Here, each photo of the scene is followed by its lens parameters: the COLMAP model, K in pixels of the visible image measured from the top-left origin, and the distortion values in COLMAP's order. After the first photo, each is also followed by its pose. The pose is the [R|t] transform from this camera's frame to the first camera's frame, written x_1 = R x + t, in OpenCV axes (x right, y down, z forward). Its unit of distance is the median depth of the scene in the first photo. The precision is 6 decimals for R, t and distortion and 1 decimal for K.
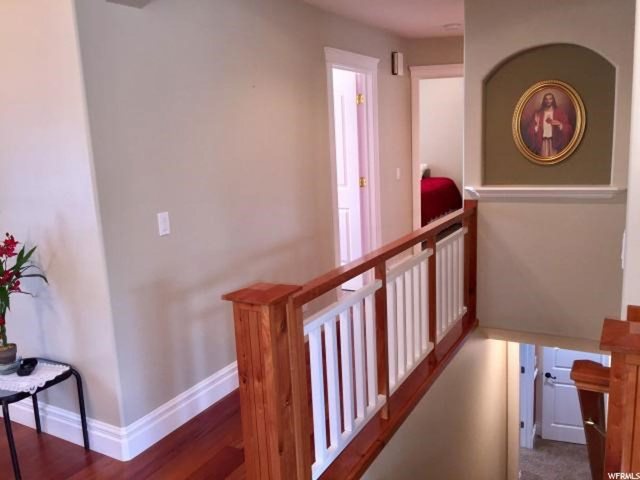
lens RADIAL K [[549.9, 0, 321.7], [0, 549.9, 236.9], [0, 0, 1]] dist [0.052797, 0.000493]
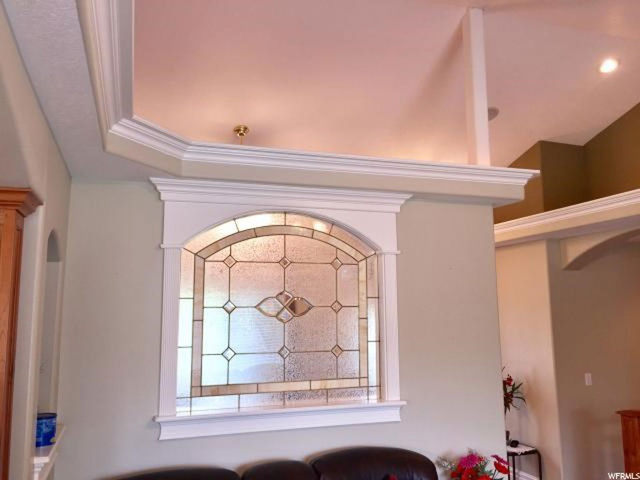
lens RADIAL K [[549.9, 0, 321.7], [0, 549.9, 236.9], [0, 0, 1]] dist [0.052797, 0.000493]
pose [[0.749011, -0.044877, -0.661036, 0.315640], [-0.157951, 0.956843, -0.243932, 0.117294], [0.643455, 0.287119, 0.709597, -1.084442]]
